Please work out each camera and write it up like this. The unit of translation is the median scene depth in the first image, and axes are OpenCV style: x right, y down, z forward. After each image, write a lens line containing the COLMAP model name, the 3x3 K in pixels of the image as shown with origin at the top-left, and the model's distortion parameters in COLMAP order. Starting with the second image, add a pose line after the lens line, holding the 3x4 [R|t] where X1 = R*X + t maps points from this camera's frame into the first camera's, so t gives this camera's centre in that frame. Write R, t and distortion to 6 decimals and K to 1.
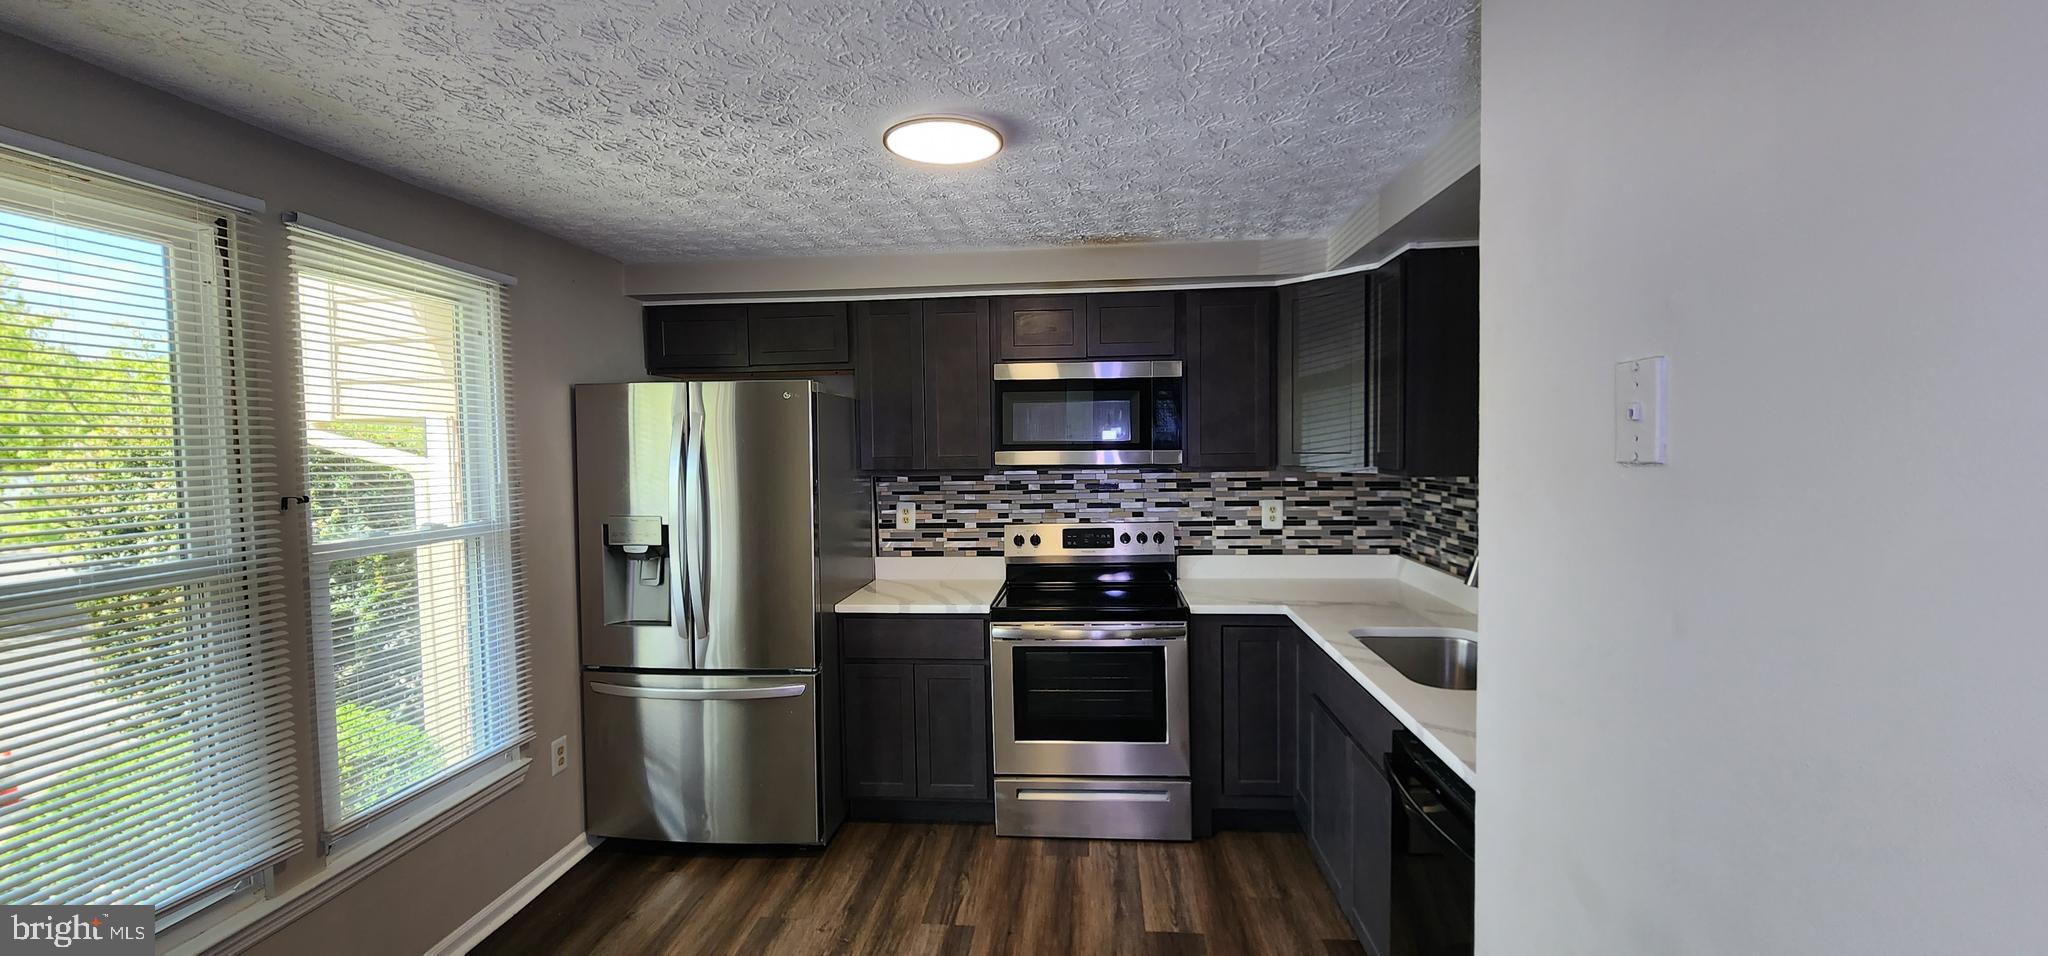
lens RADIAL K [[836.4, 0, 1013.4], [0, 836.4, 482.1], [0, 0, 1]] dist [-0.003011, -0.000608]
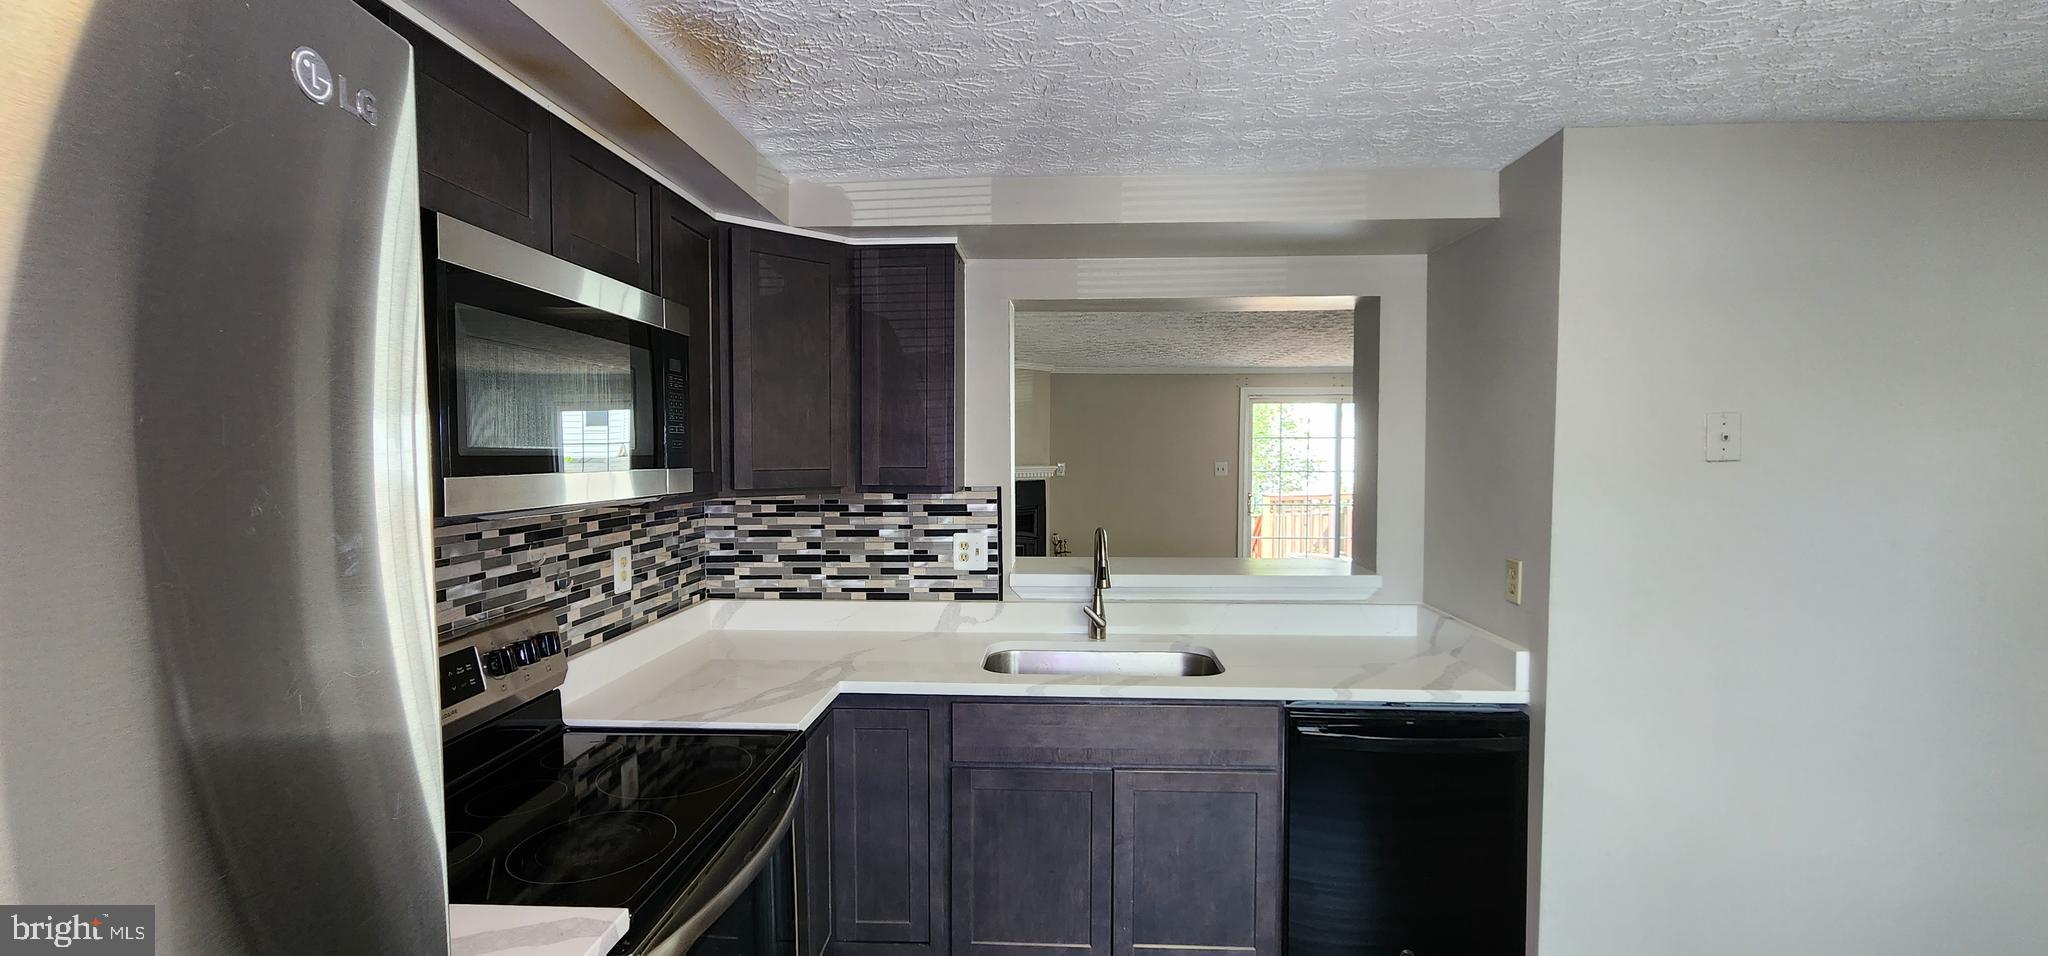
lens RADIAL K [[836.4, 0, 1013.4], [0, 836.4, 482.1], [0, 0, 1]] dist [-0.003011, -0.000608]
pose [[-0.037999, -0.022693, 0.999020, -0.330054], [0.050048, 0.998444, 0.024584, -0.028176], [-0.998024, 0.050933, -0.036804, 0.726884]]
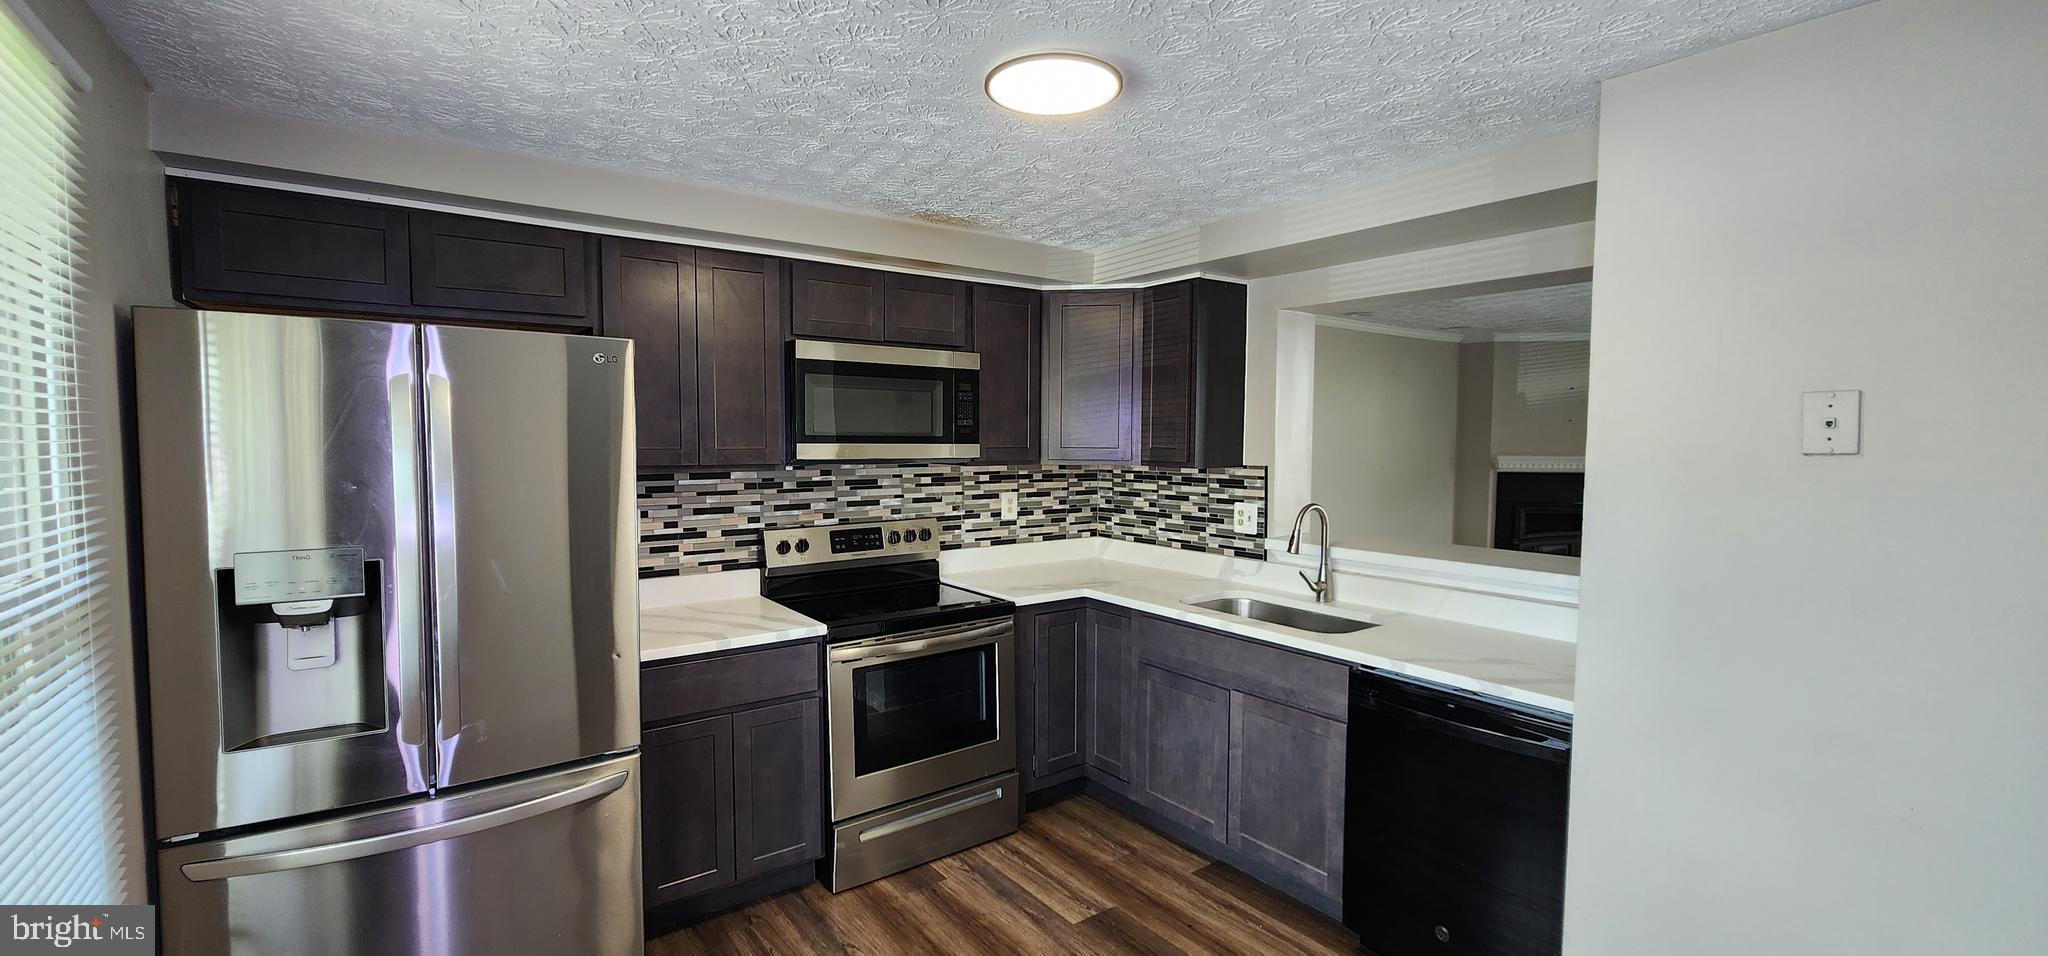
lens RADIAL K [[836.4, 0, 1013.4], [0, 836.4, 482.1], [0, 0, 1]] dist [-0.003011, -0.000608]
pose [[0.749519, -0.019334, 0.661700, -0.383184], [0.016180, 0.999810, 0.010886, -0.002829], [-0.661785, 0.002547, 0.749689, 0.207670]]
